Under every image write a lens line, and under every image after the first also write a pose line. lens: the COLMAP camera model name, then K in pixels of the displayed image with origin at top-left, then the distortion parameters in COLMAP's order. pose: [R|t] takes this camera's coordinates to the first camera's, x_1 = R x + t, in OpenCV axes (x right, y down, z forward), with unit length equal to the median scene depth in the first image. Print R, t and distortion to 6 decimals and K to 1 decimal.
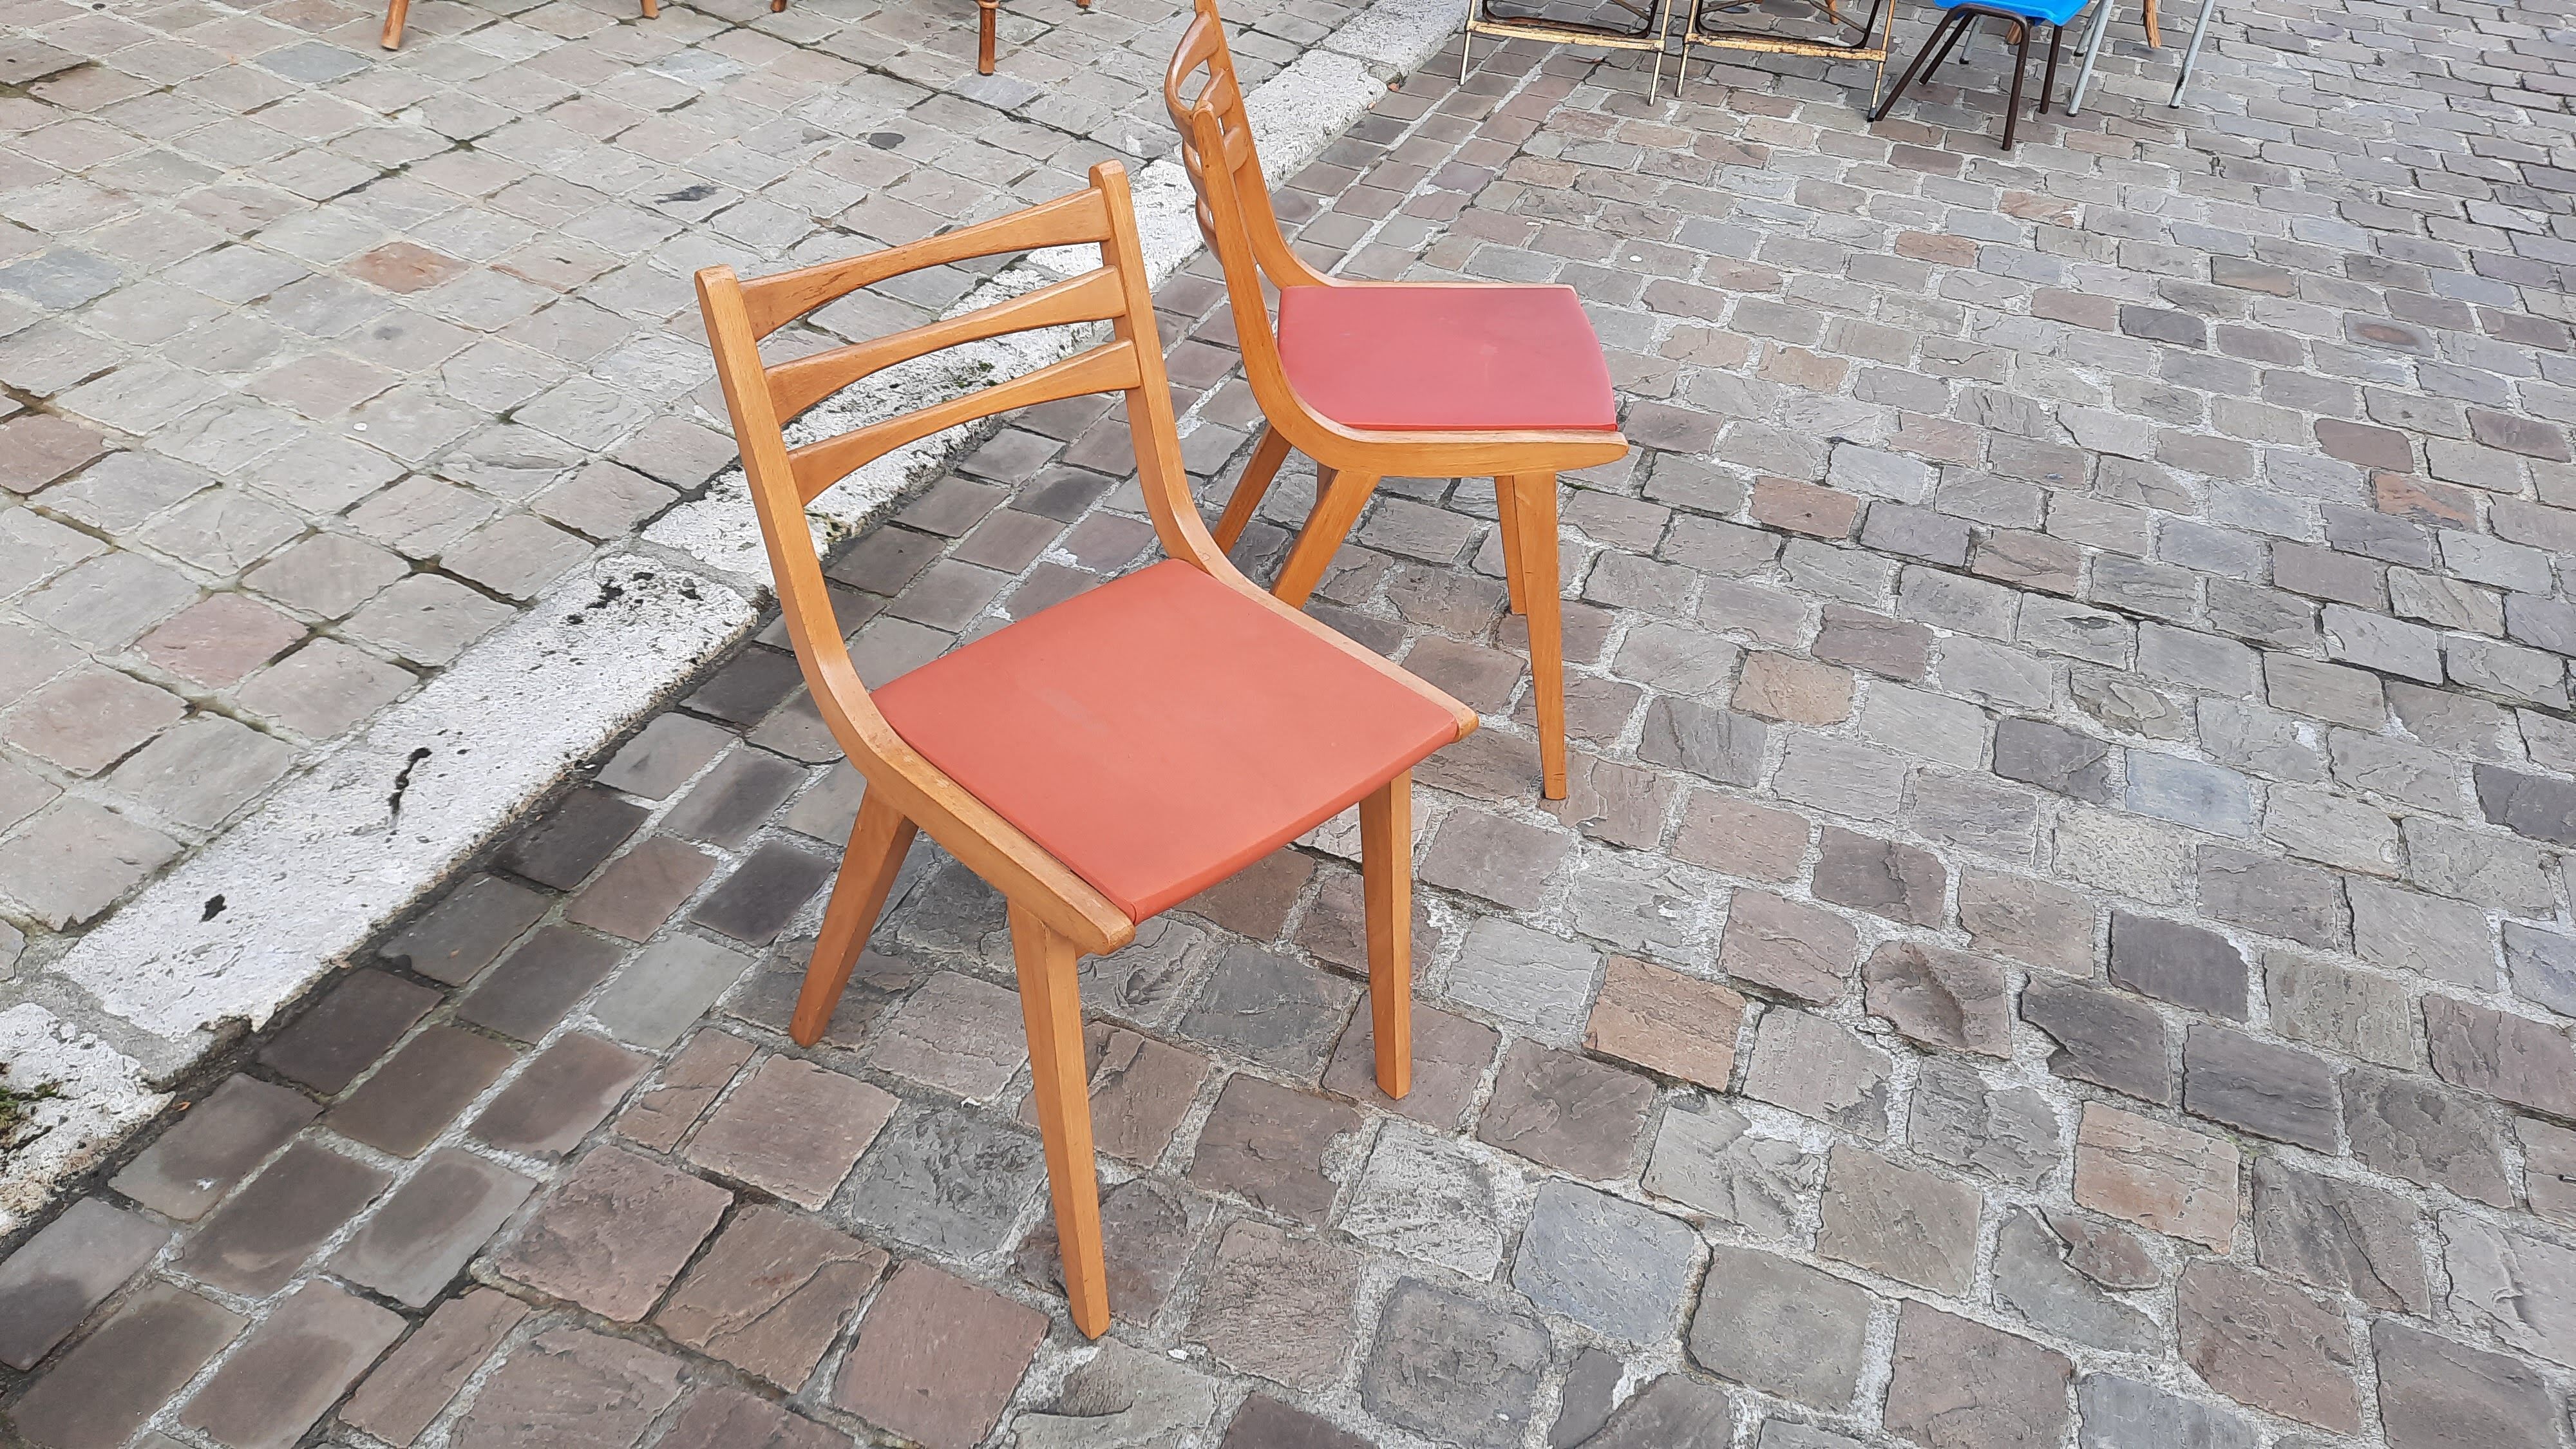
lens RADIAL K [[1847.8, 0, 1296.6], [0, 1847.8, 758.5], [0, 0, 1]] dist [0.049795, -0.050981]
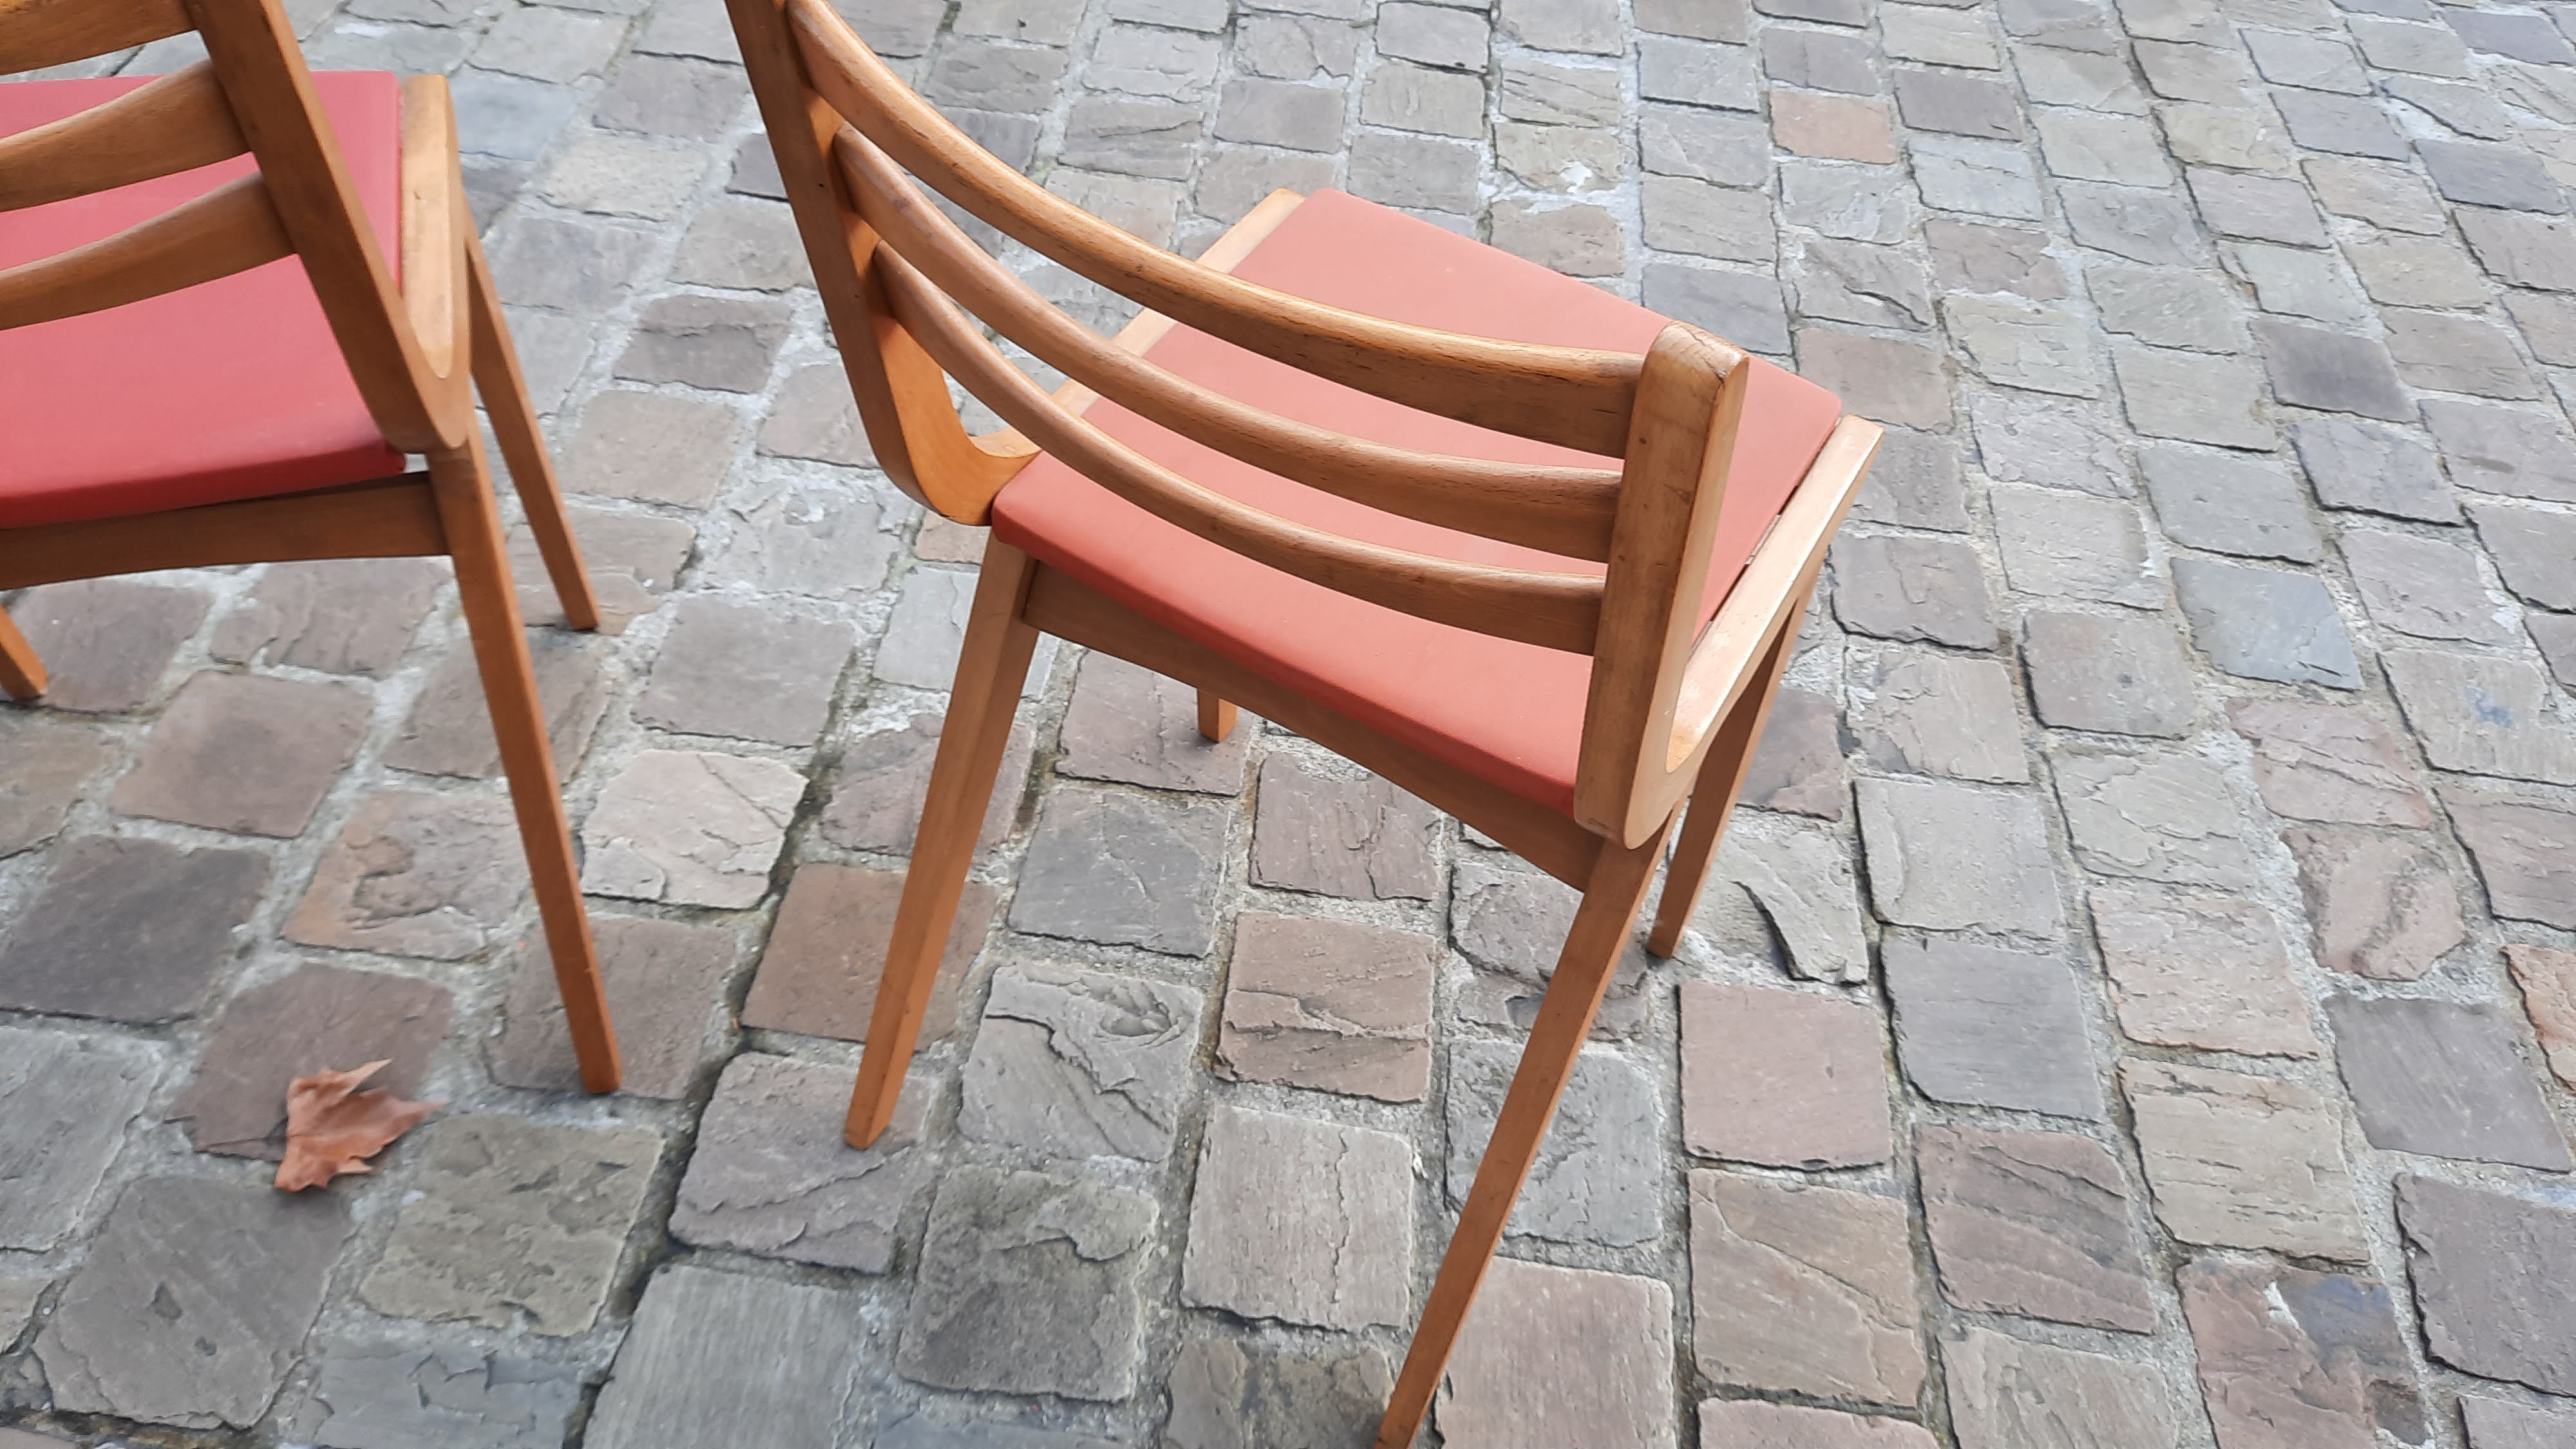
lens RADIAL K [[1847.8, 0, 1299.5], [0, 1847.8, 726.6], [0, 0, 1]] dist [0.049795, -0.050981]
pose [[-0.262603, -0.768962, 0.582870, -0.388034], [0.505639, 0.404819, 0.761873, -0.382487], [-0.821808, 0.494792, 0.282510, 0.660319]]
